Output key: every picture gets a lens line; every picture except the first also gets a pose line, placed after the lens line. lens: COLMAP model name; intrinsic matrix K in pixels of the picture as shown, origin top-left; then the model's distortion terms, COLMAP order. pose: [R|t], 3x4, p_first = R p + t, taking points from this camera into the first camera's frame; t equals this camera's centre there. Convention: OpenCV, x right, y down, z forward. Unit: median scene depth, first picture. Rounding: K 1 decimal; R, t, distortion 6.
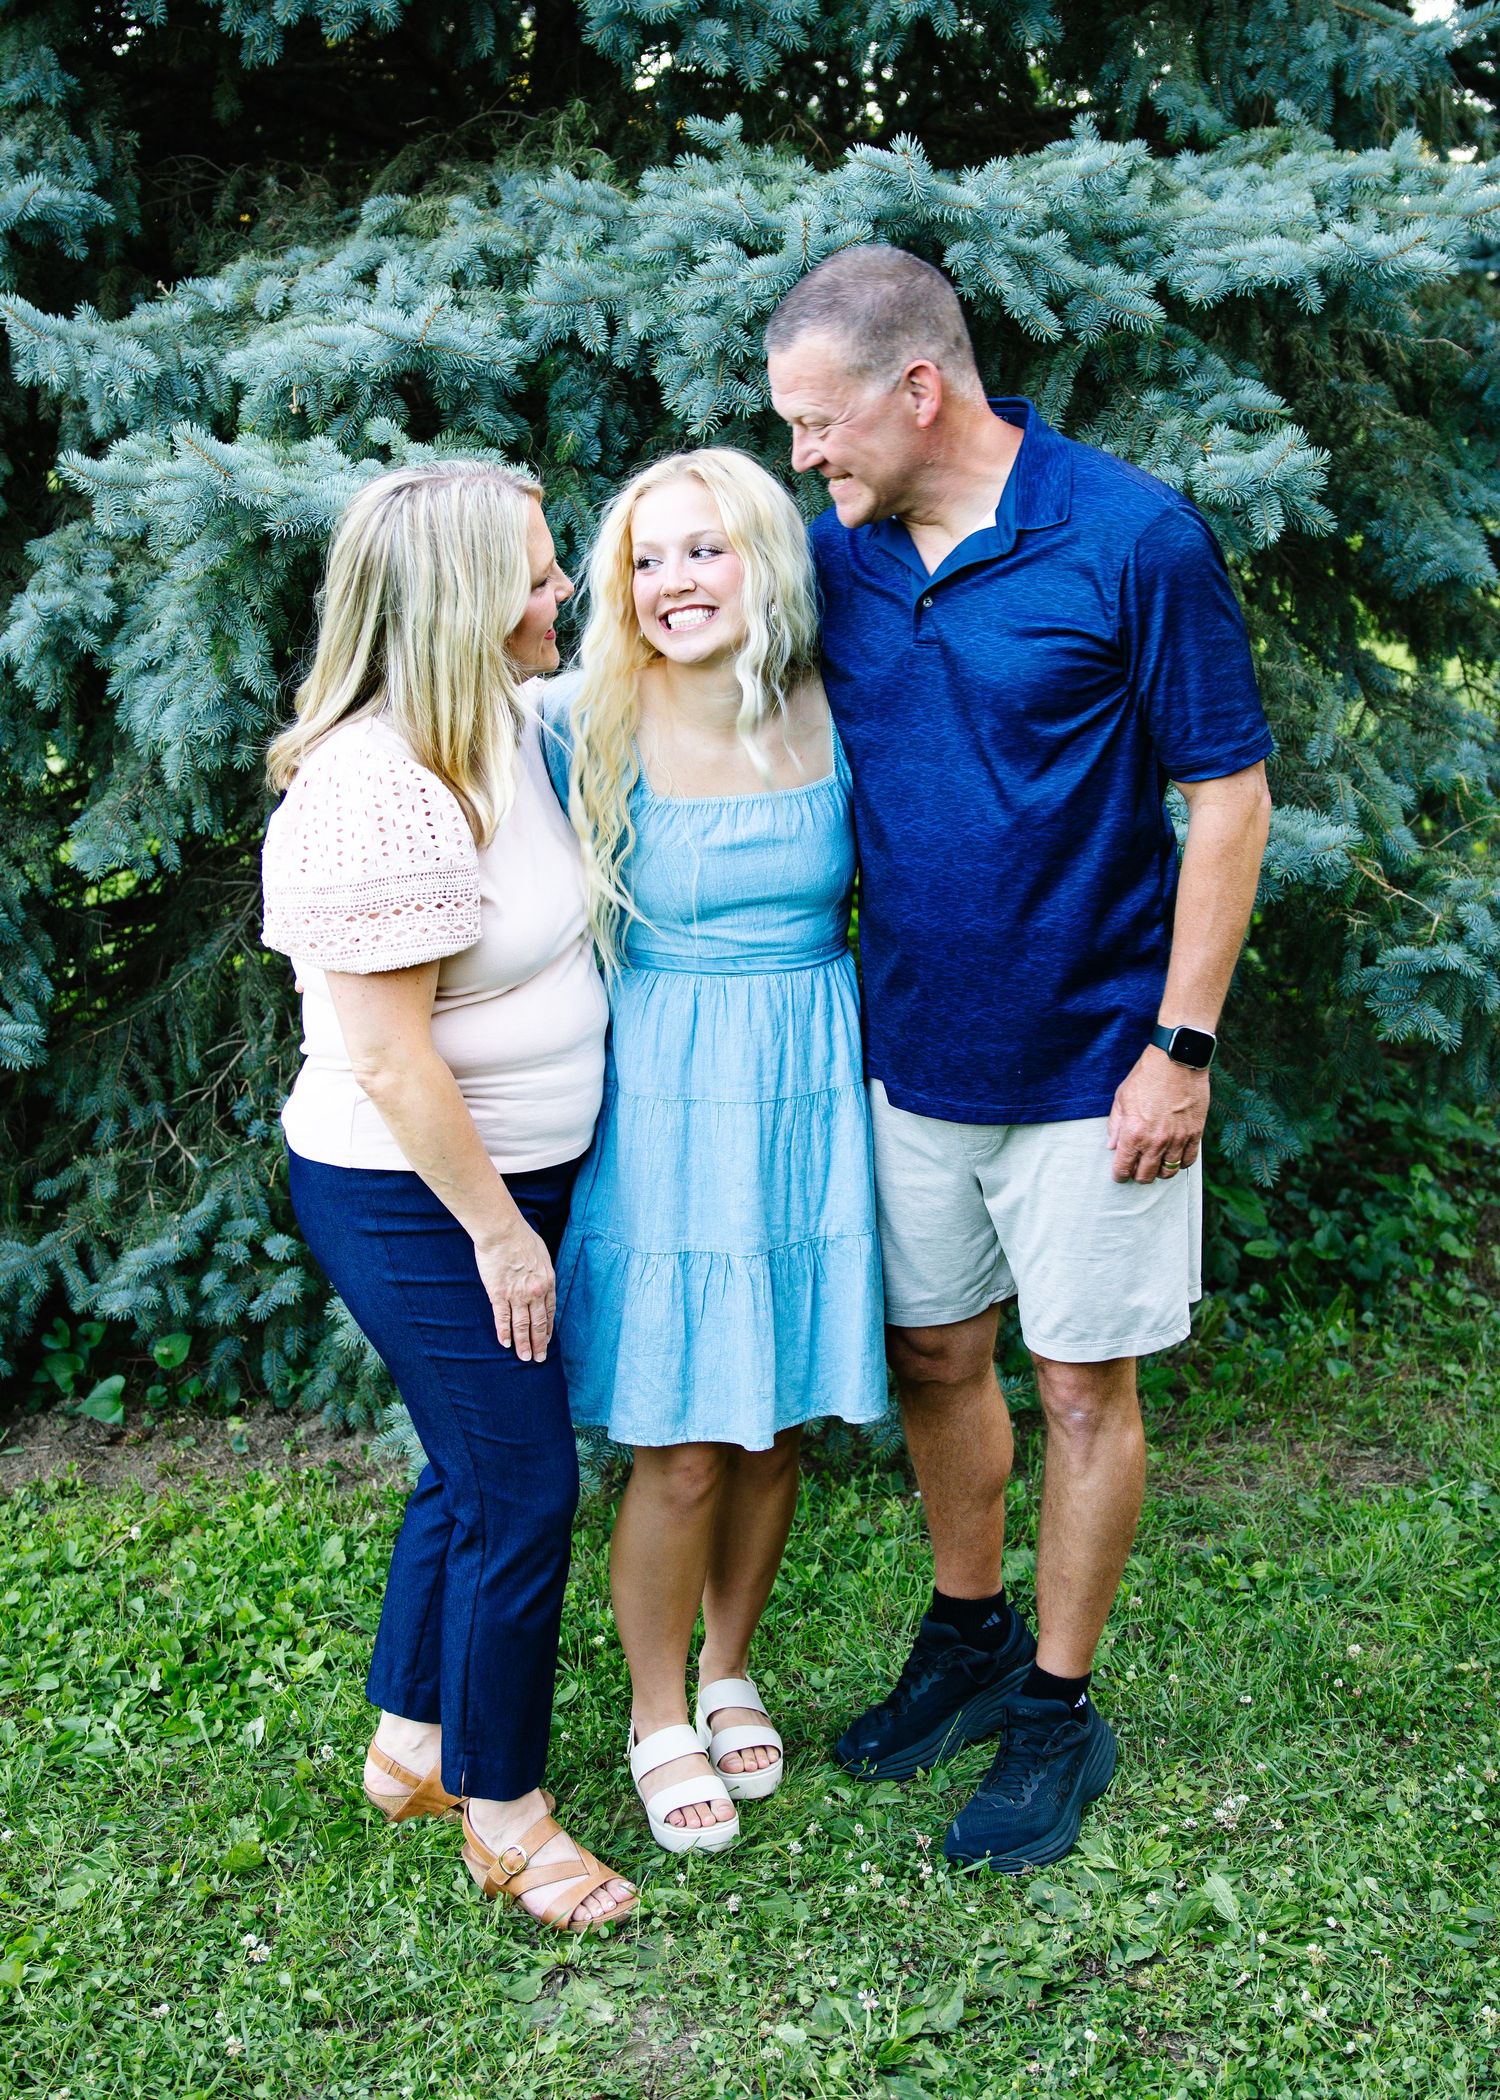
lens RADIAL K [[2355.9, 0, 782.0], [0, 2355.9, 939.6], [0, 0, 1]] dist [-0.130158, 0.178090]
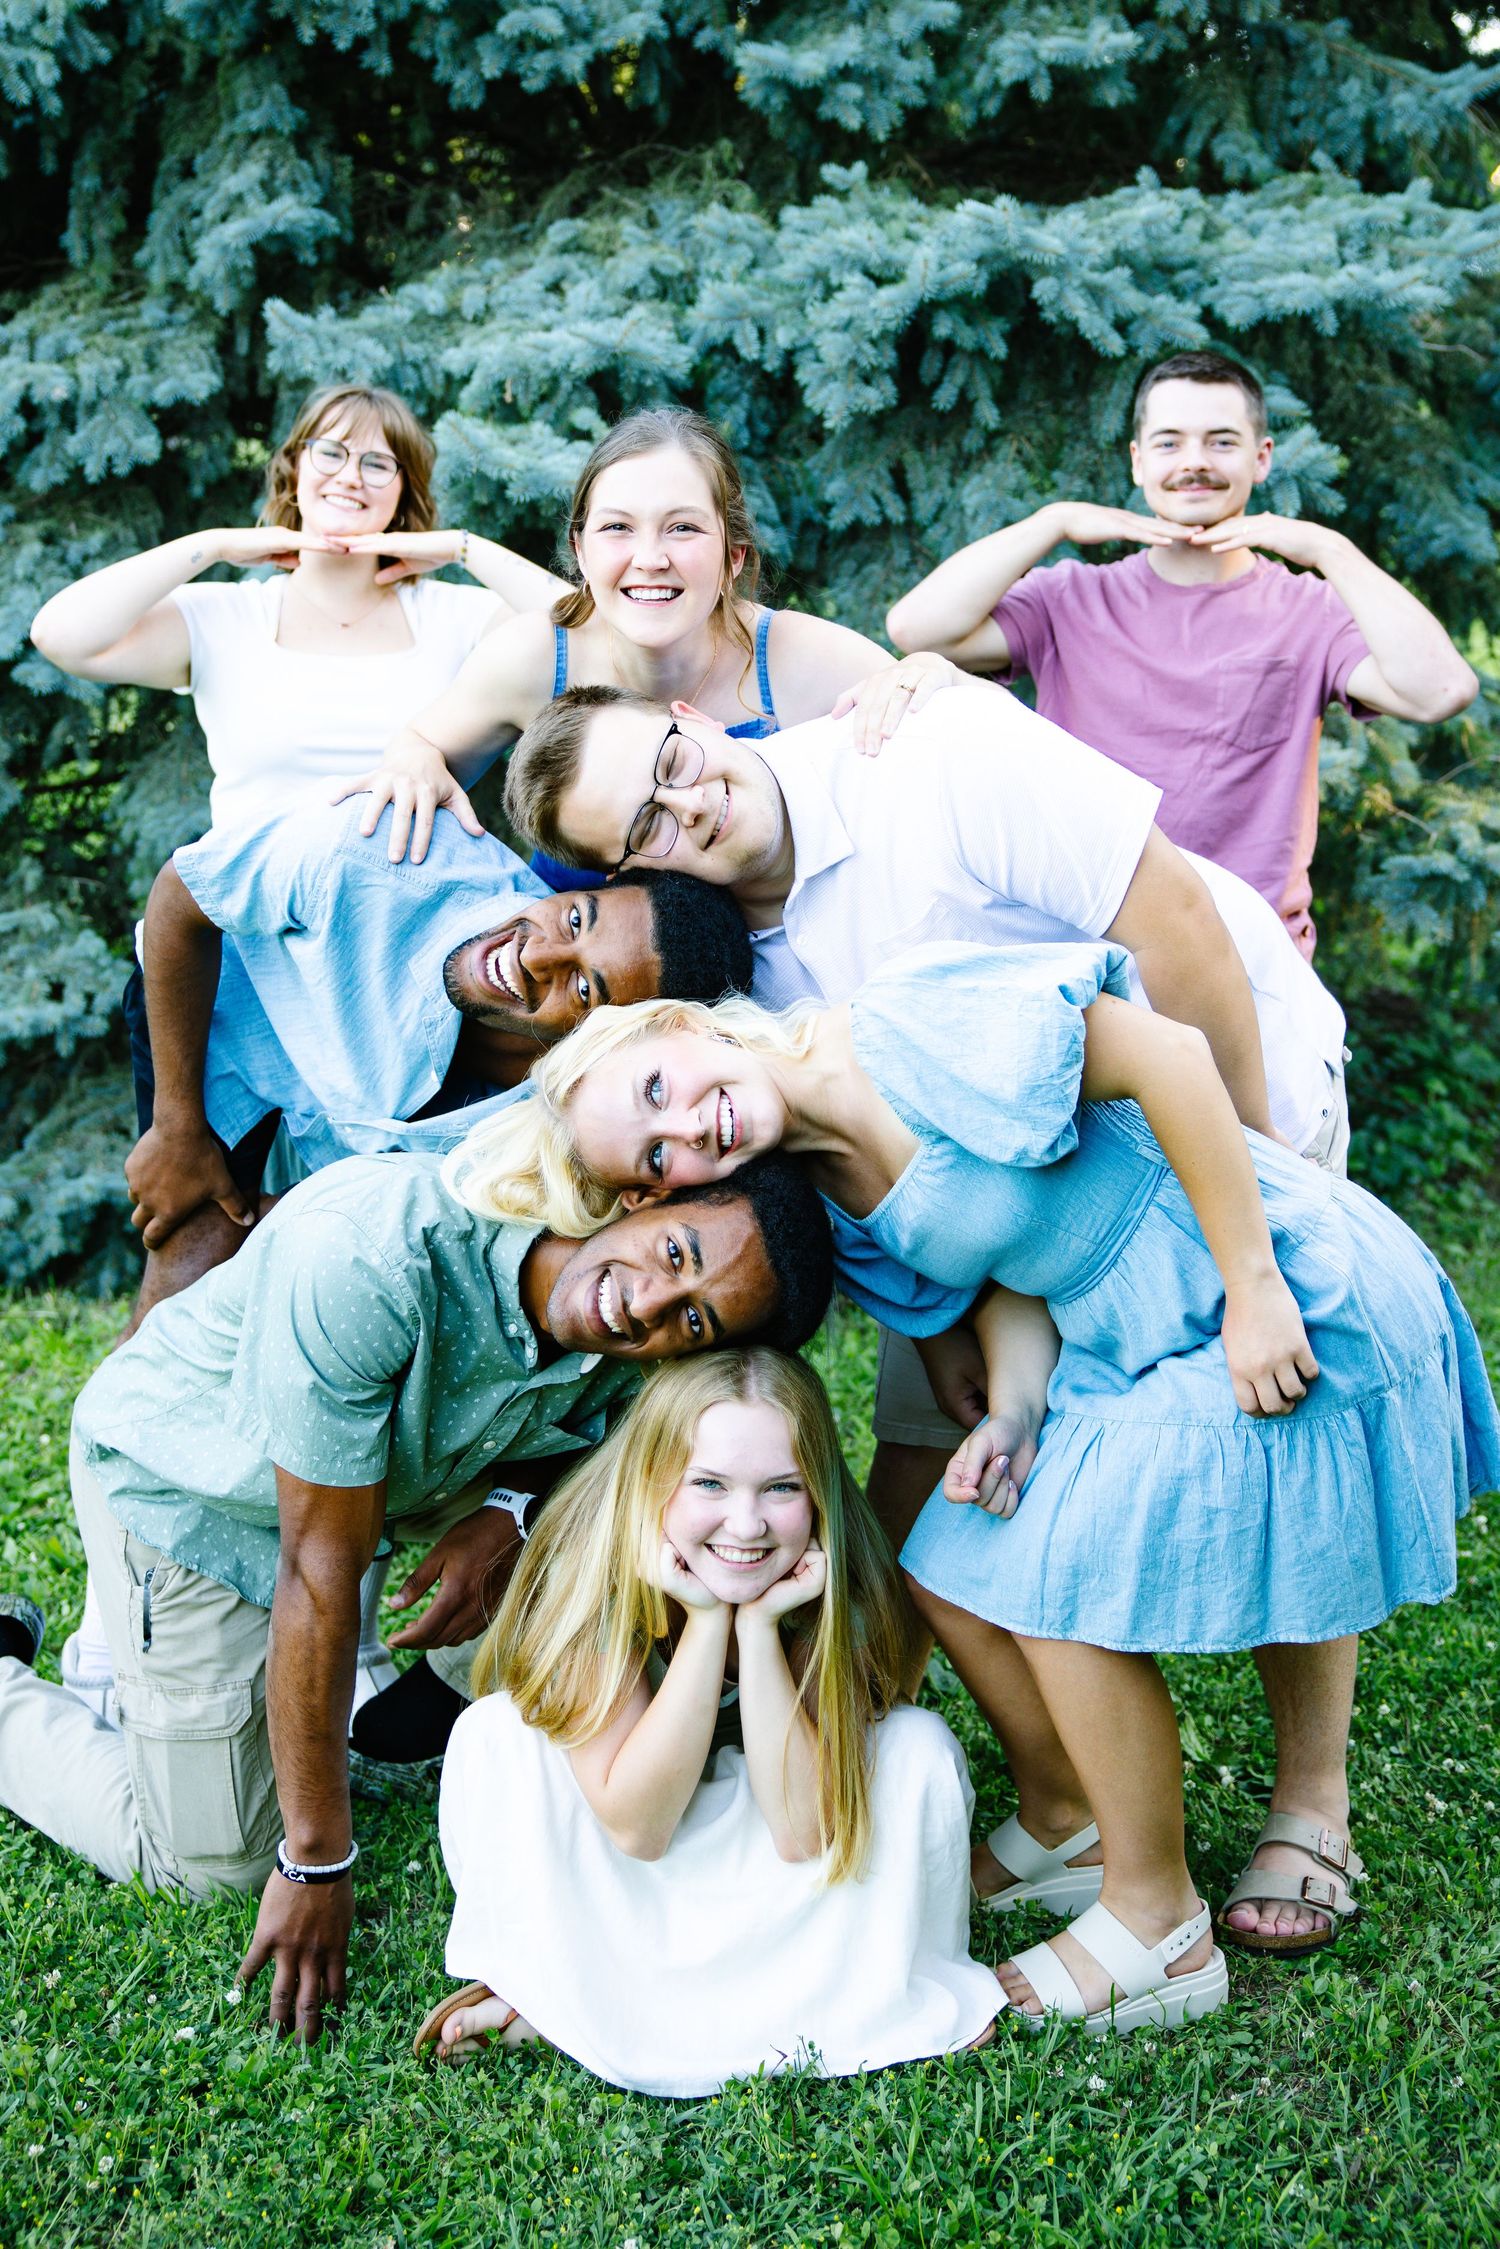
lens RADIAL K [[2566.8, 0, 763.6], [0, 2566.8, 858.5], [0, 0, 1]] dist [-0.011991, -0.007601]
pose [[0.999559, 0.022140, -0.019799, -0.035685], [-0.022865, 0.999048, -0.037162, 0.060063], [0.018958, 0.037598, 0.999113, -0.324859]]
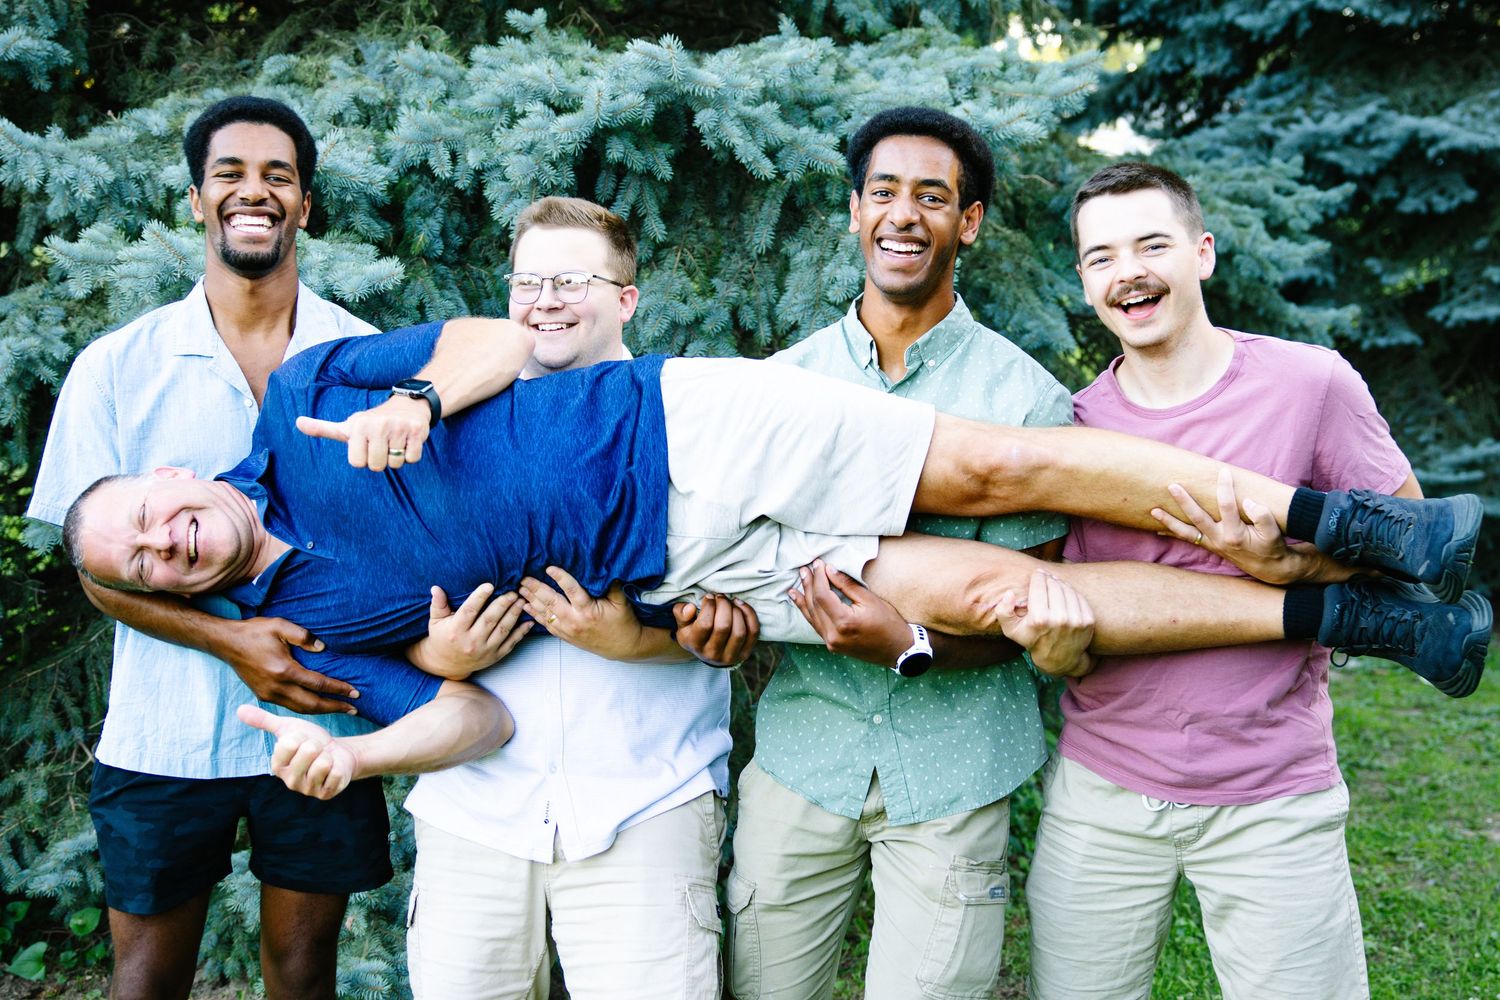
lens RADIAL K [[1850.5, 0, 748.0], [0, 1850.5, 456.1], [0, 0, 1]] dist [-0.020206, 0.049462]
pose [[0.992367, 0.010559, 0.122865, -0.029751], [-0.000011, 0.996335, -0.085537, 0.008059], [-0.123318, 0.084882, 0.988730, -0.090366]]
